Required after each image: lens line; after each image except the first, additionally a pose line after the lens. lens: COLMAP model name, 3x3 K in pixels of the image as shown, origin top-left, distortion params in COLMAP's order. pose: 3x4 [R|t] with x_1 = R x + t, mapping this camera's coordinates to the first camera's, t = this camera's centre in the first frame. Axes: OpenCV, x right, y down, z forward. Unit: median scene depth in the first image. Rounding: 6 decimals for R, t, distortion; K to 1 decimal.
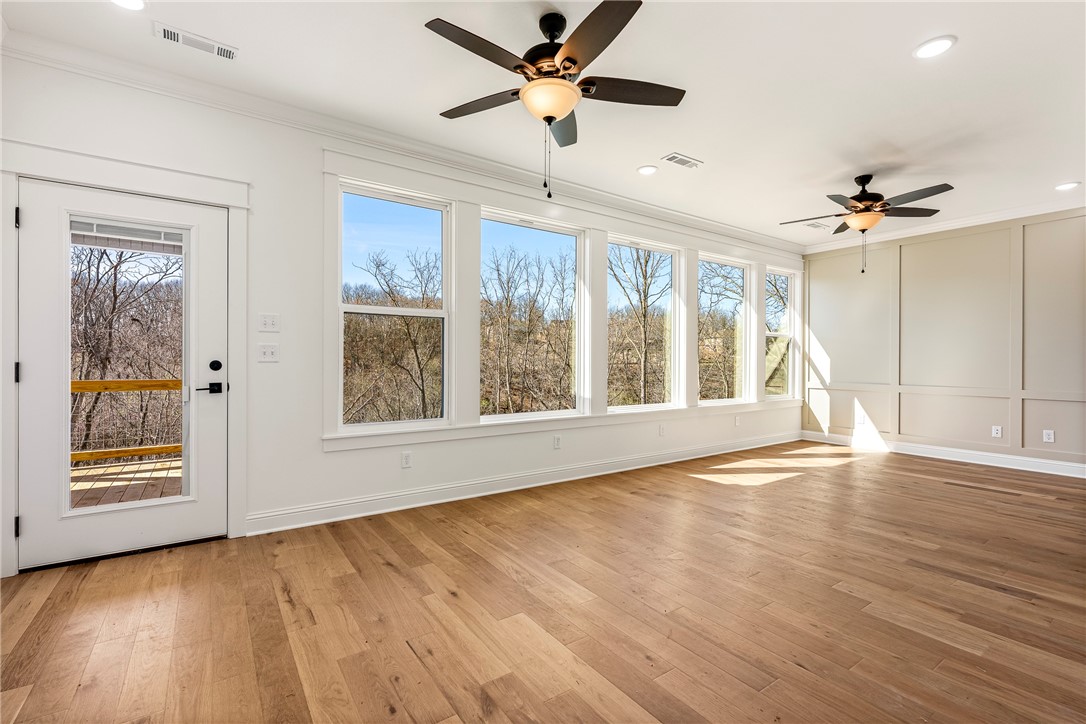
lens RADIAL K [[465.0, 0, 549.7], [0, 465.0, 360.1], [0, 0, 1]] dist [-0.001323, 0.000142]
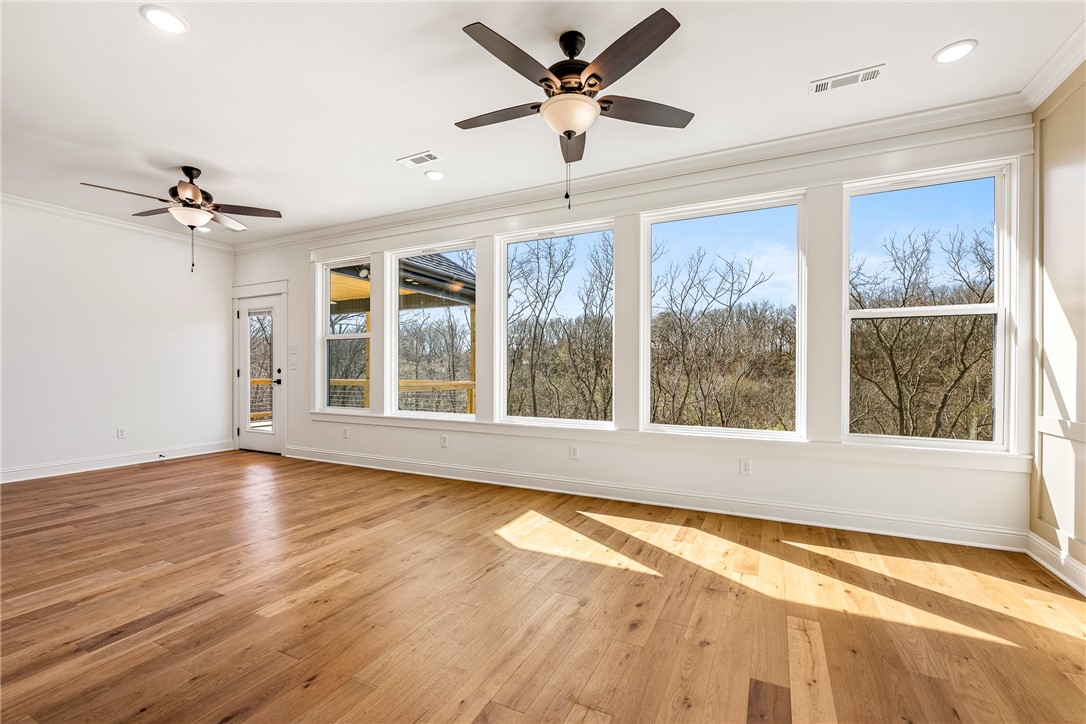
lens RADIAL K [[465.0, 0, 553.1], [0, 465.0, 371.0], [0, 0, 1]] dist [-0.001323, 0.000142]
pose [[0.496585, -0.001655, -0.867986, 1.264009], [0.001134, 0.999999, -0.001258, 0.011520], [0.867987, -0.000360, 0.496587, 0.765165]]
